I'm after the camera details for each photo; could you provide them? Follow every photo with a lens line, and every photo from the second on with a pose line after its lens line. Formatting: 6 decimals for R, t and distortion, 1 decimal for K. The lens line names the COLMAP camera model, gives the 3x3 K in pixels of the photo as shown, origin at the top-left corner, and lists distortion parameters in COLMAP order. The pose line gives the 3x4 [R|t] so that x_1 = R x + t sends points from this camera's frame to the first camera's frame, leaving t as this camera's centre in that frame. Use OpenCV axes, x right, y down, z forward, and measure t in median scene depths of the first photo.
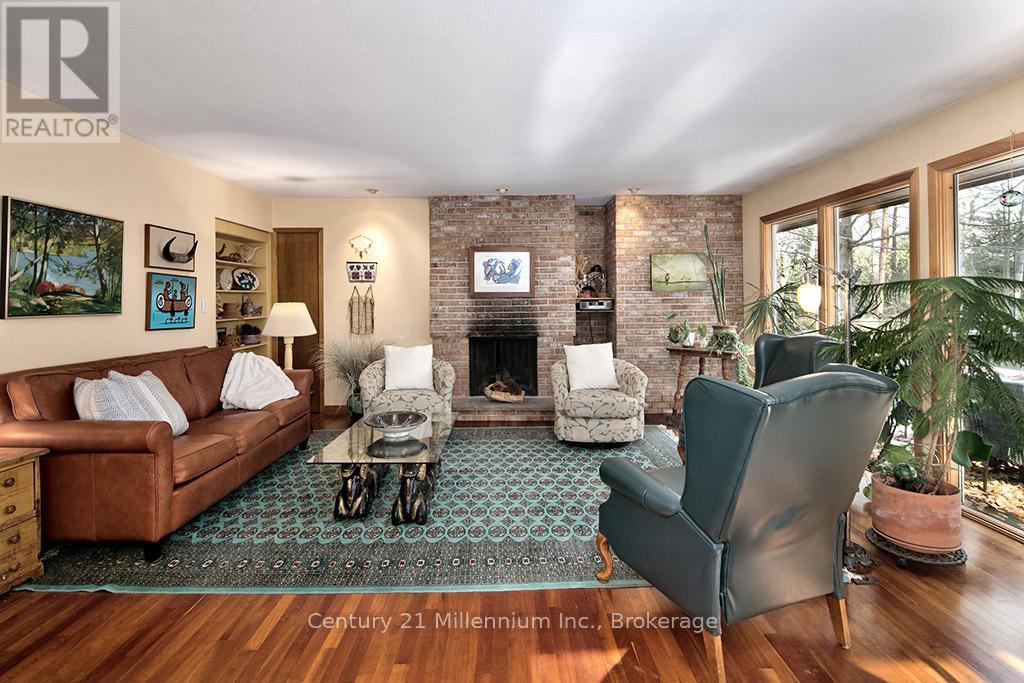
lens RADIAL K [[494.0, 0, 510.8], [0, 494.0, 300.0], [0, 0, 1]] dist [-0.000286, -0.000146]
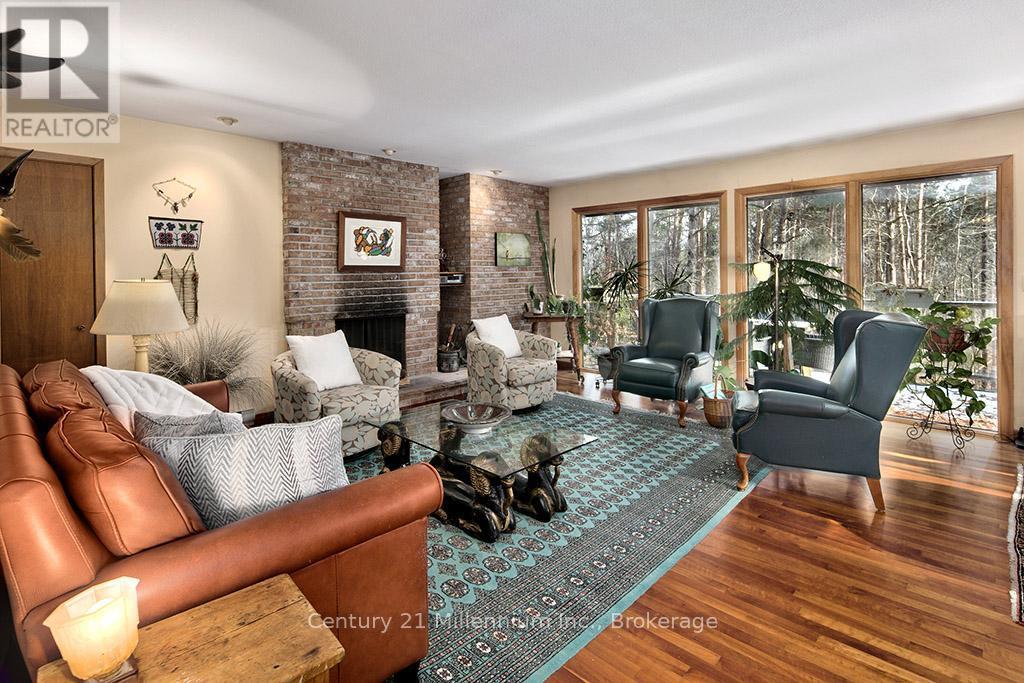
lens RADIAL K [[496.9, 0, 507.5], [0, 496.9, 271.3], [0, 0, 1]] dist [0.003098, 0.000384]
pose [[0.711795, 0.002232, 0.702384, -0.468038], [0.003607, 0.999970, -0.006833, 0.001470], [-0.702378, 0.007398, 0.711765, 0.200878]]
